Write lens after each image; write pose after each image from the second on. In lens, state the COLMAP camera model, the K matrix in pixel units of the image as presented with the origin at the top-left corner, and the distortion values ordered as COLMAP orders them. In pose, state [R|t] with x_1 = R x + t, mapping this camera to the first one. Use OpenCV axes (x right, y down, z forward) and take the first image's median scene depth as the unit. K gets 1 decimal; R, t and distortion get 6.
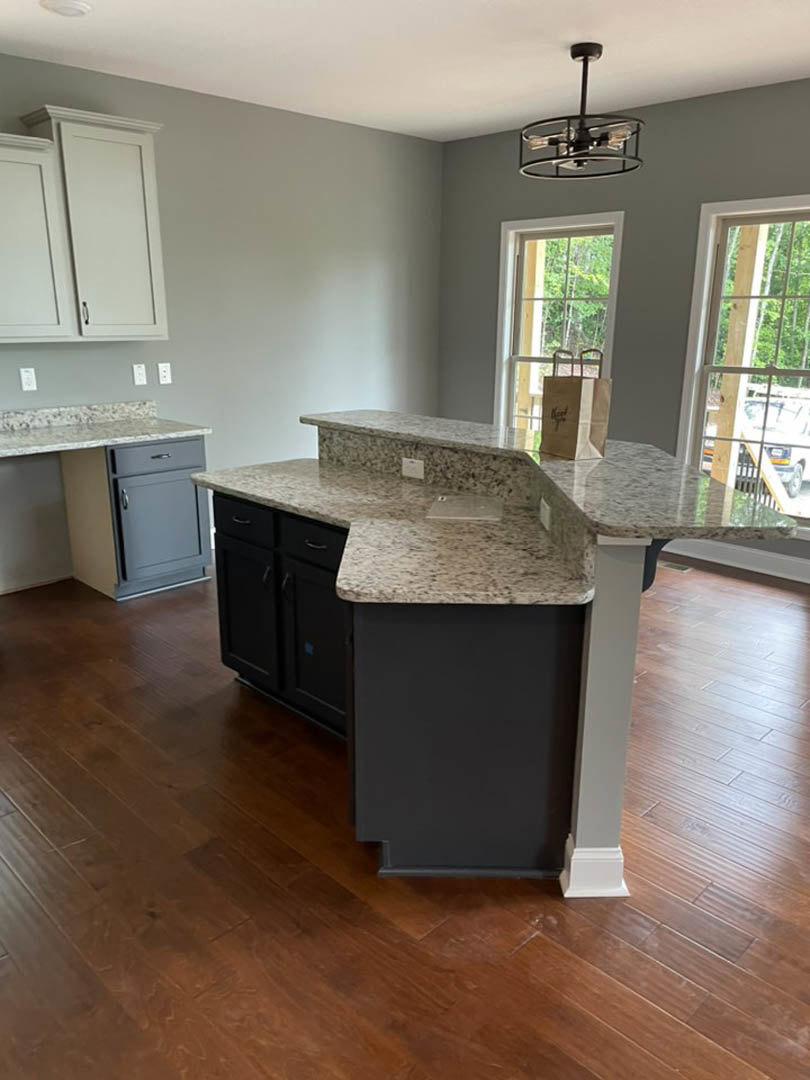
lens RADIAL K [[821.5, 0, 410.0], [0, 821.5, 539.3], [0, 0, 1]] dist [0.089429, -0.113262]
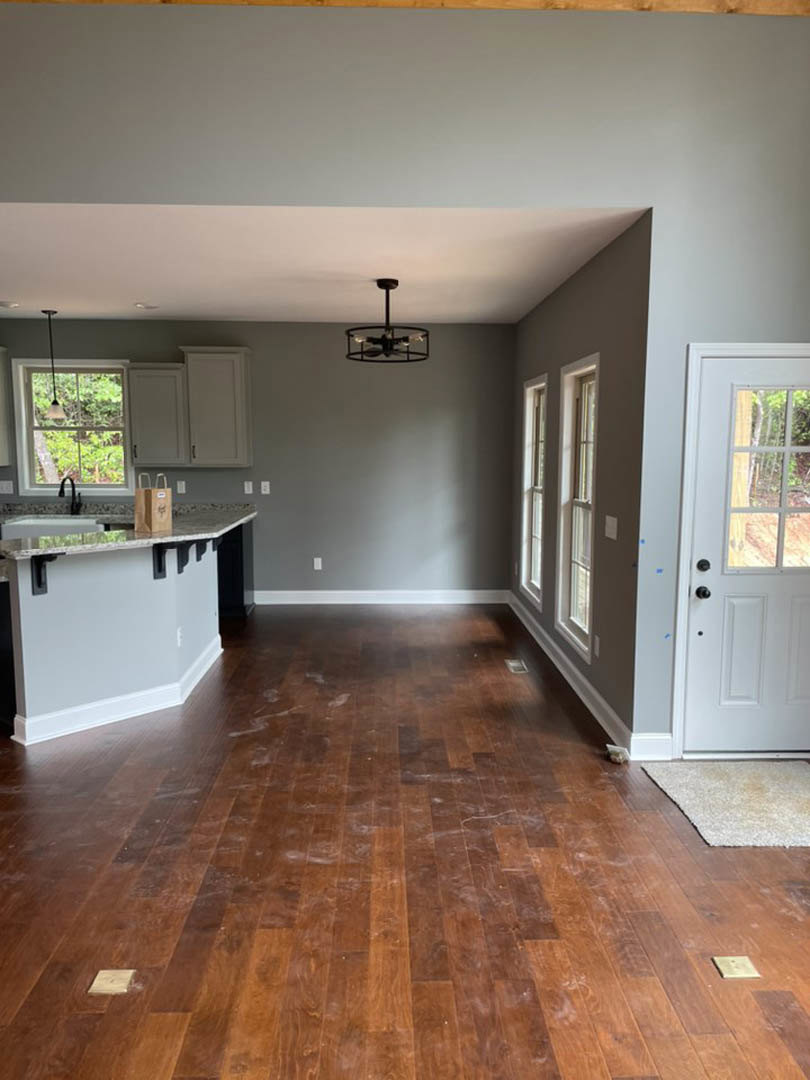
lens RADIAL K [[821.5, 0, 410.0], [0, 821.5, 539.3], [0, 0, 1]] dist [0.089429, -0.113262]
pose [[0.732113, 0.078079, -0.676694, 1.206543], [-0.183294, 0.979350, -0.085305, -0.019361], [0.656060, 0.186487, 0.731306, 0.034842]]
